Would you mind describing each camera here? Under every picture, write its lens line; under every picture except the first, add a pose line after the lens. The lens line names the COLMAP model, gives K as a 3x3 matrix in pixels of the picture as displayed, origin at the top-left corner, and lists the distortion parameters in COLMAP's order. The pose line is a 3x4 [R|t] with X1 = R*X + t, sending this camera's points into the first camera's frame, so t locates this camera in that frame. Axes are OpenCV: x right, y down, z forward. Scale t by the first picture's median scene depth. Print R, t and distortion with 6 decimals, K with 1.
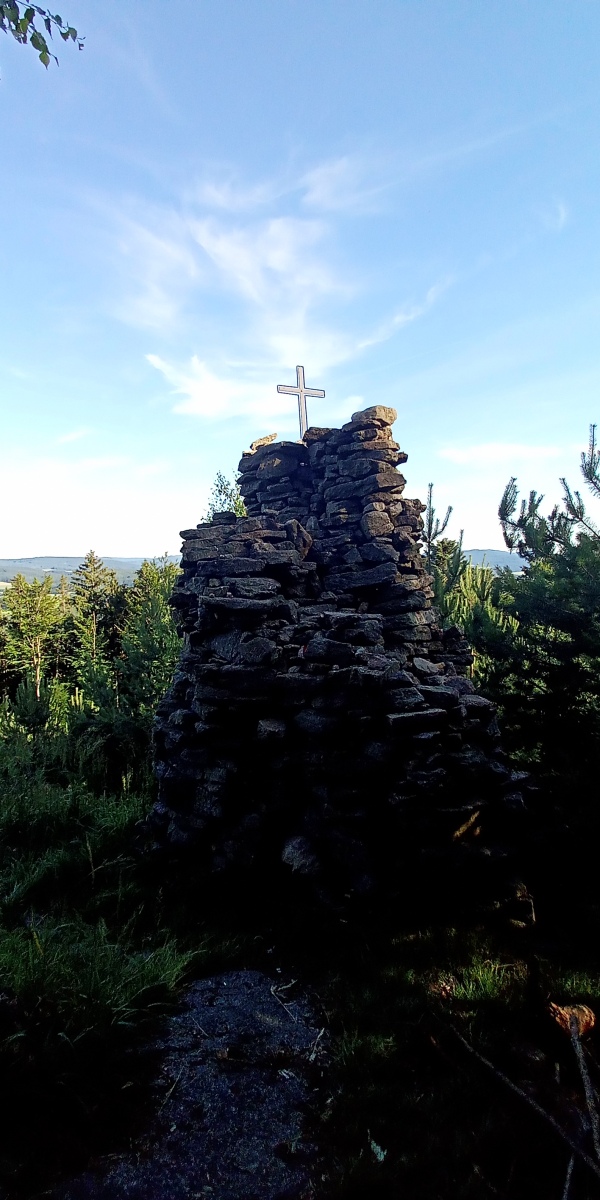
lens RADIAL K [[573.4, 0, 294.1], [0, 573.4, 579.8], [0, 0, 1]] dist [0.002784, 0.001159]
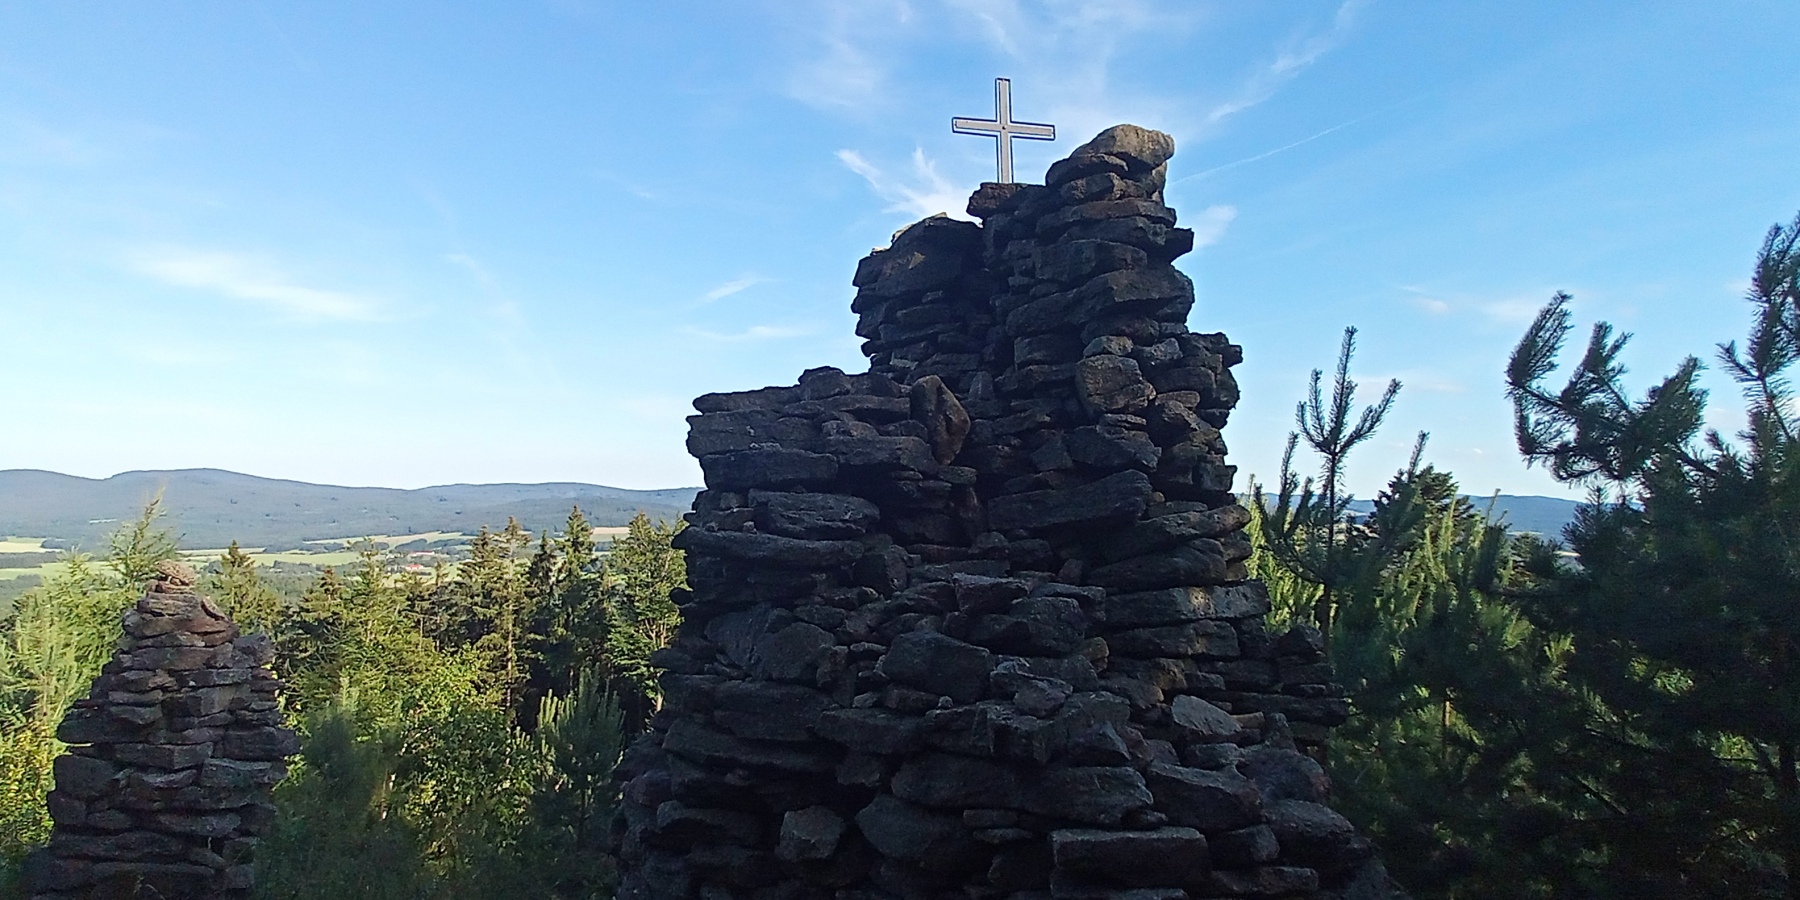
lens RADIAL K [[1037.1, 0, 868.7], [0, 1037.1, 457.4], [0, 0, 1]] dist [-0.026750, 0.050947]
pose [[0.970029, 0.018908, -0.242254, 0.156593], [-0.037596, 0.996641, -0.072751, 0.023965], [0.240065, 0.079679, 0.967481, 0.185639]]
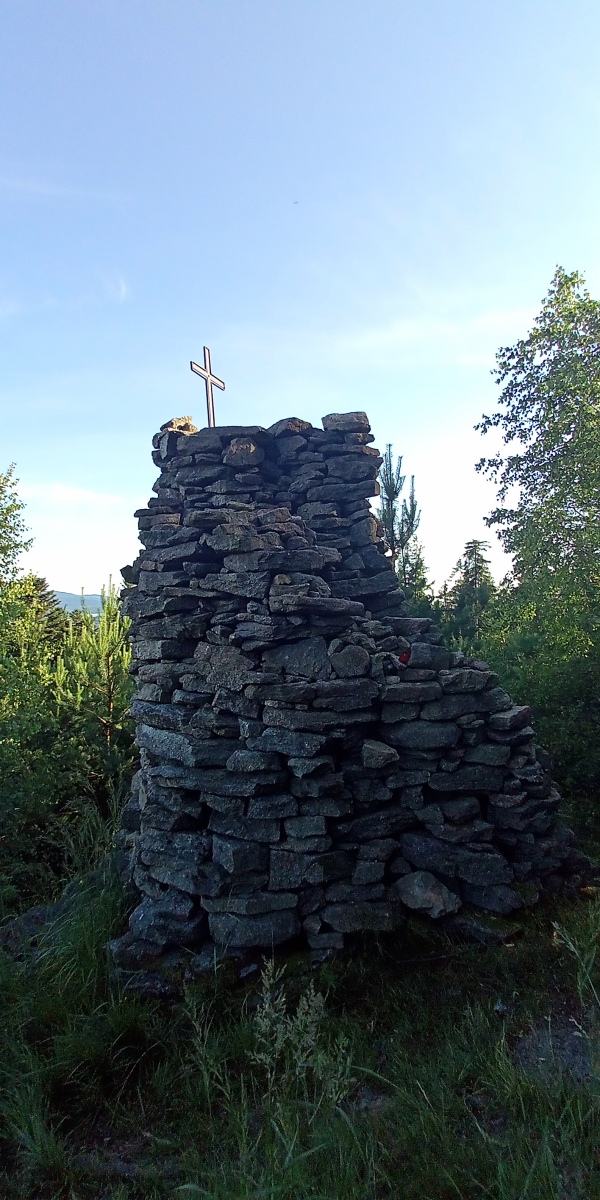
lens RADIAL K [[579.3, 0, 301.7], [0, 579.3, 574.2], [0, 0, 1]] dist [0.032216, 0.000296]
pose [[0.744058, 0.058790, 0.665523, -0.583878], [-0.003005, 0.996406, -0.084658, 0.058403], [-0.668108, 0.060991, 0.741560, 0.352102]]
